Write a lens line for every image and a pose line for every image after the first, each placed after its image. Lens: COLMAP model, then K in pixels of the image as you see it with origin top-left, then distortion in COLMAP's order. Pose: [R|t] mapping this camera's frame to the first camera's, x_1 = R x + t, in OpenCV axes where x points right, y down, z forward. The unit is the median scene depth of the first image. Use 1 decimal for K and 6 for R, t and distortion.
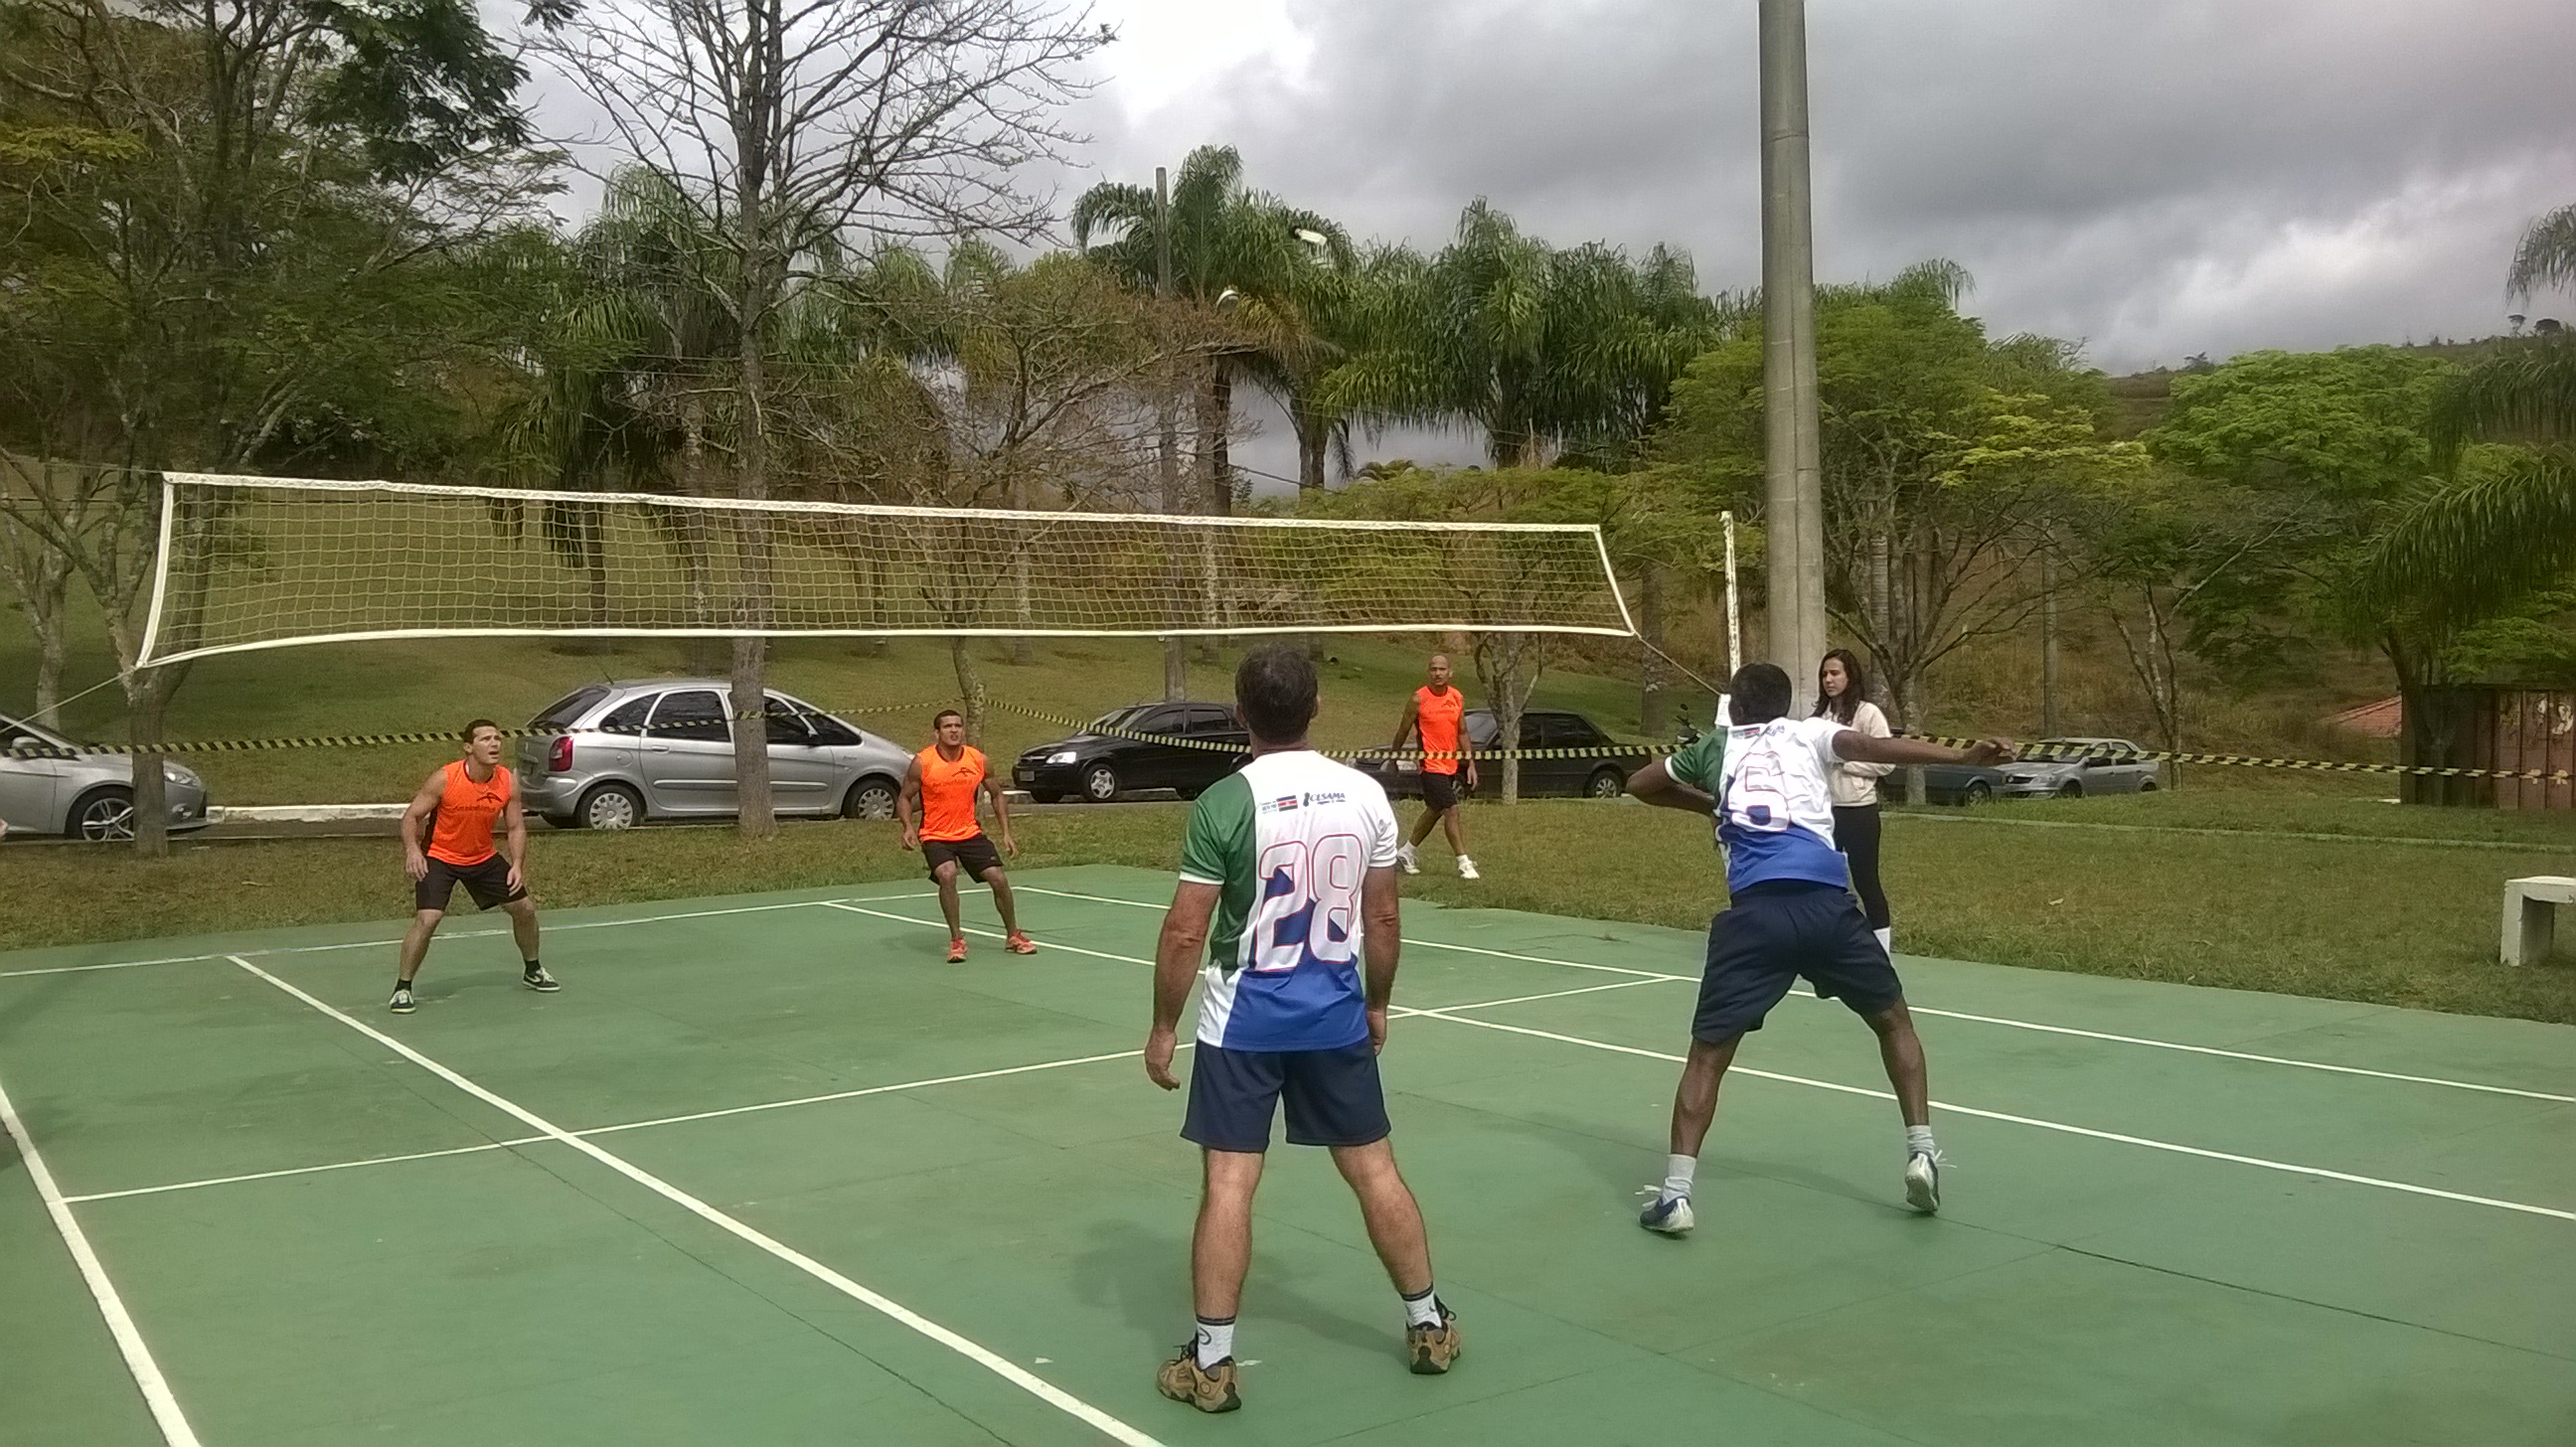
lens RADIAL K [[2422.6, 0, 1289.2], [0, 2422.6, 741.5], [0, 0, 1]] dist [0.090124, -0.267631]
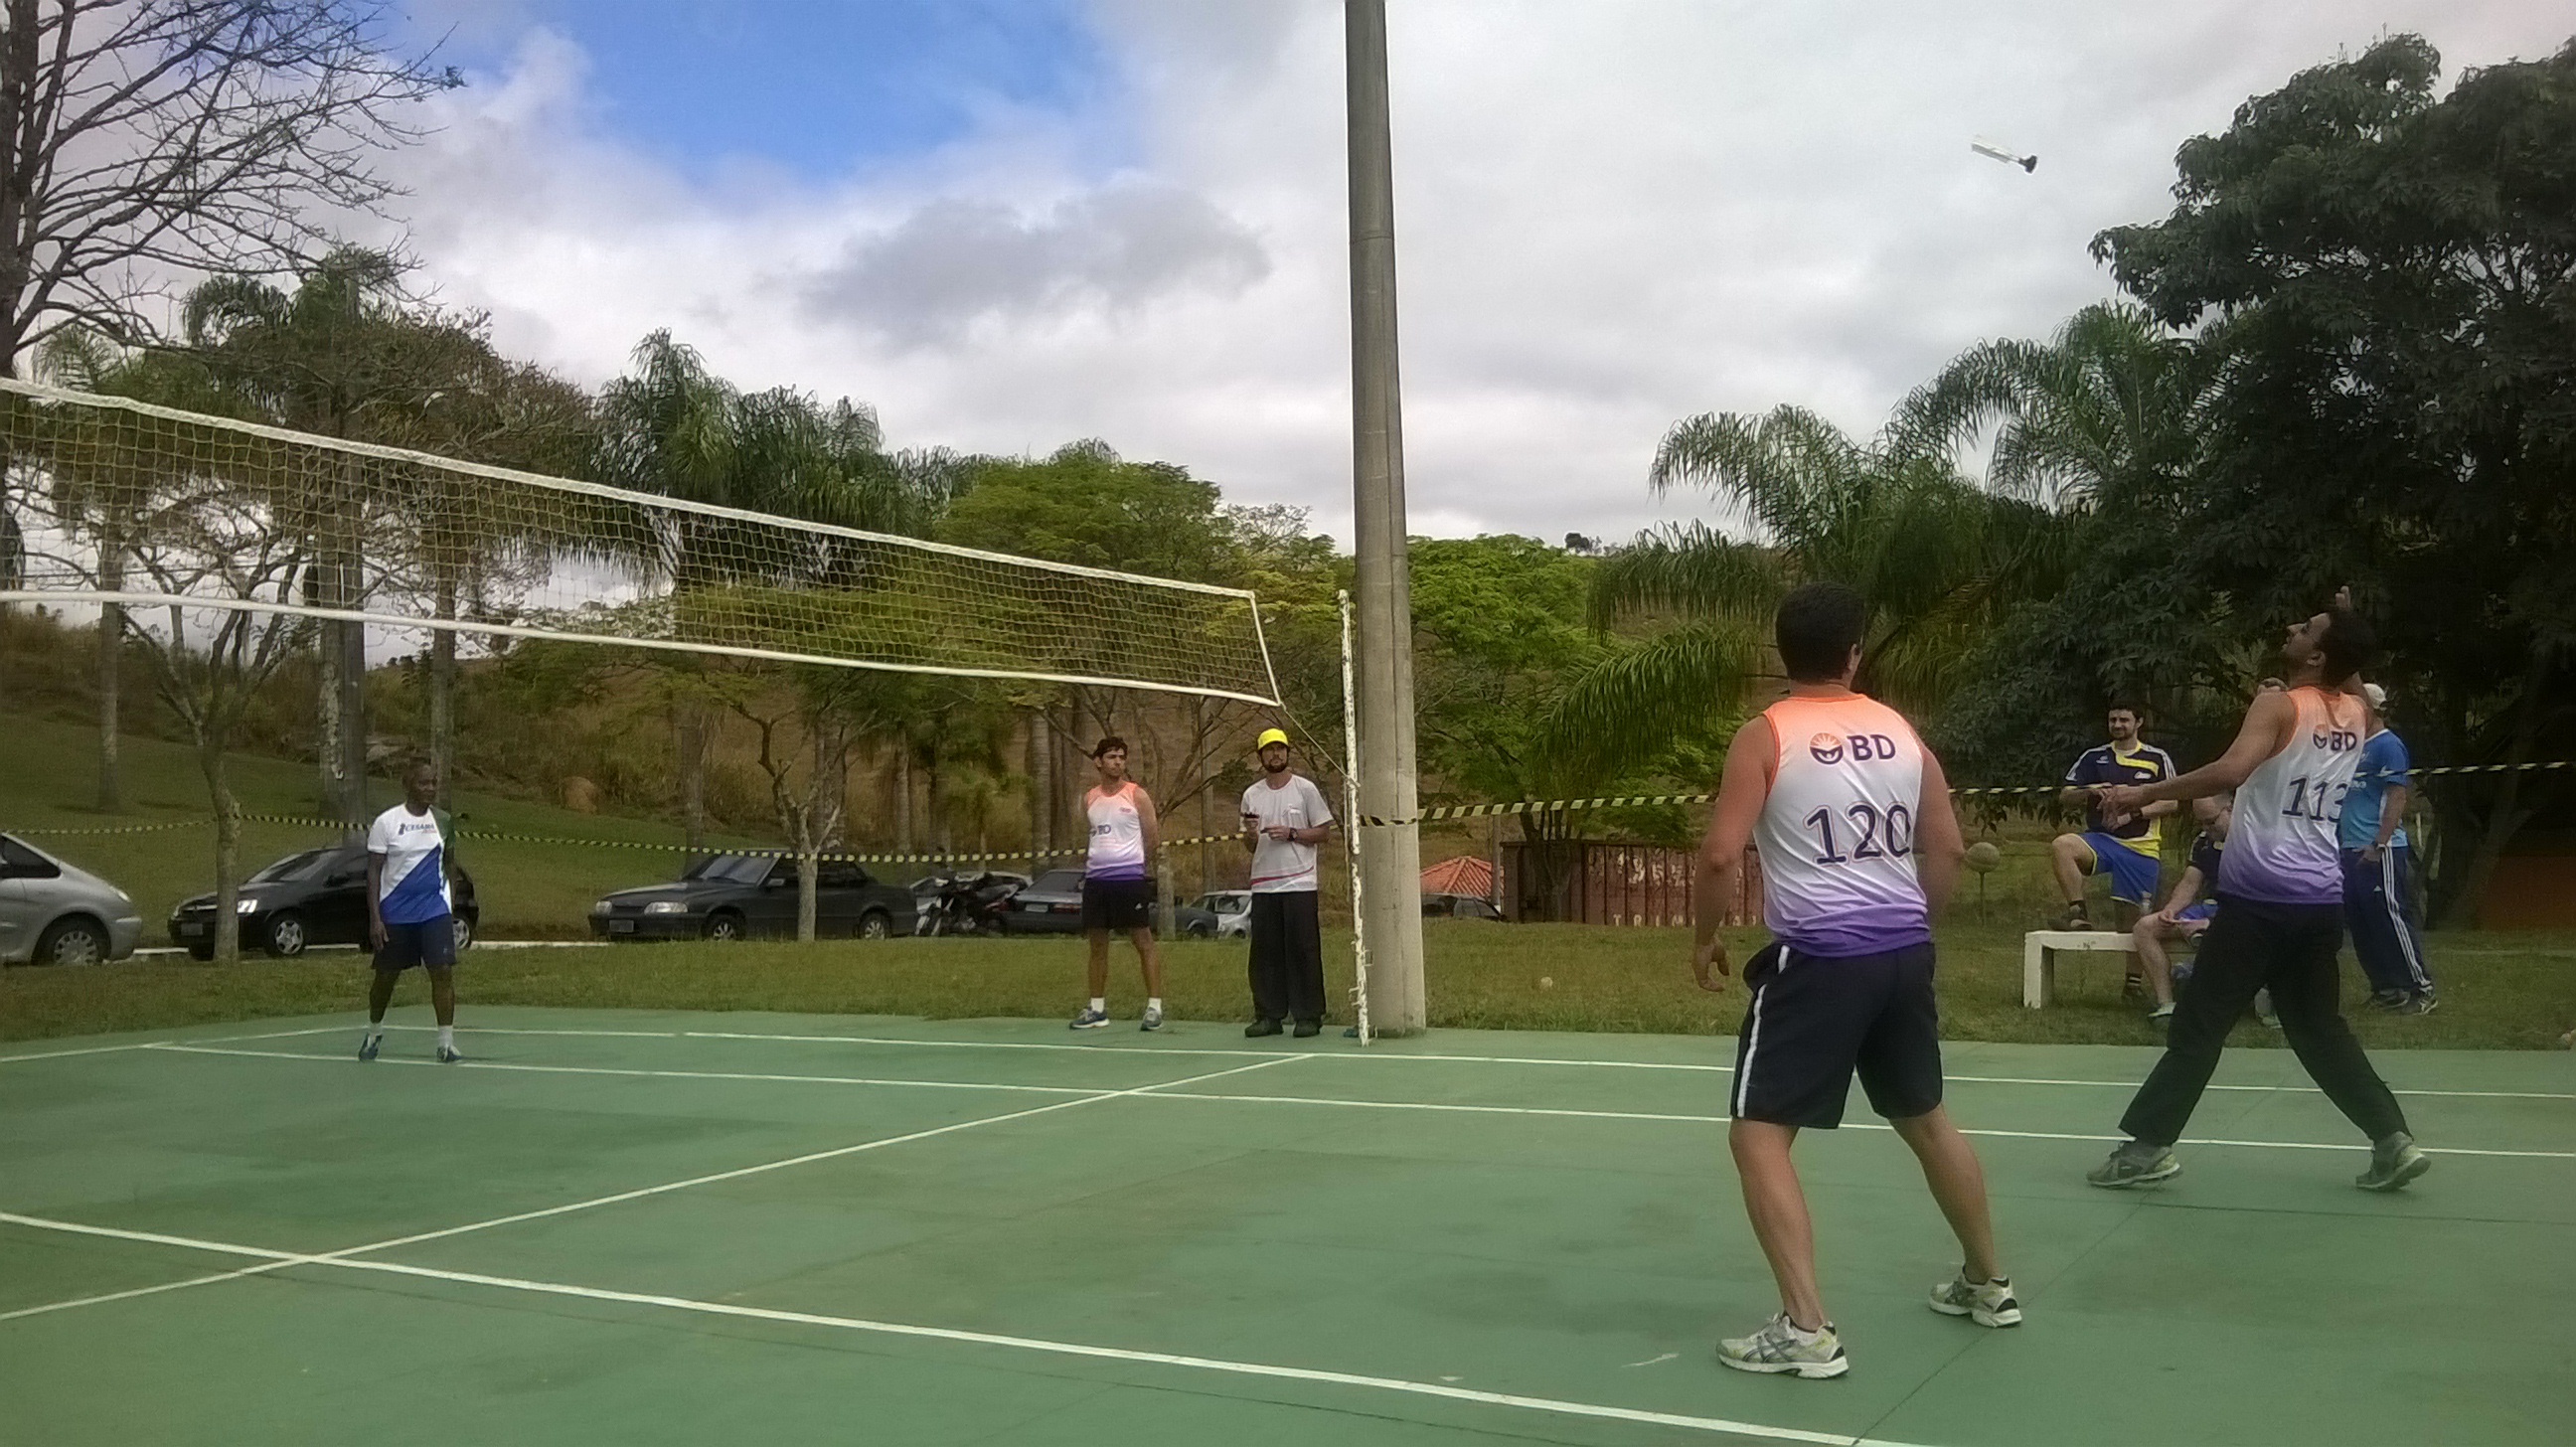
lens RADIAL K [[2422.6, 0, 1289.2], [0, 2422.6, 741.5], [0, 0, 1]] dist [0.090124, -0.267631]
pose [[0.897035, 0.024975, 0.441253, -0.167265], [0.014145, 0.996268, -0.085144, 0.031796], [-0.441732, 0.082619, 0.893335, 0.066434]]
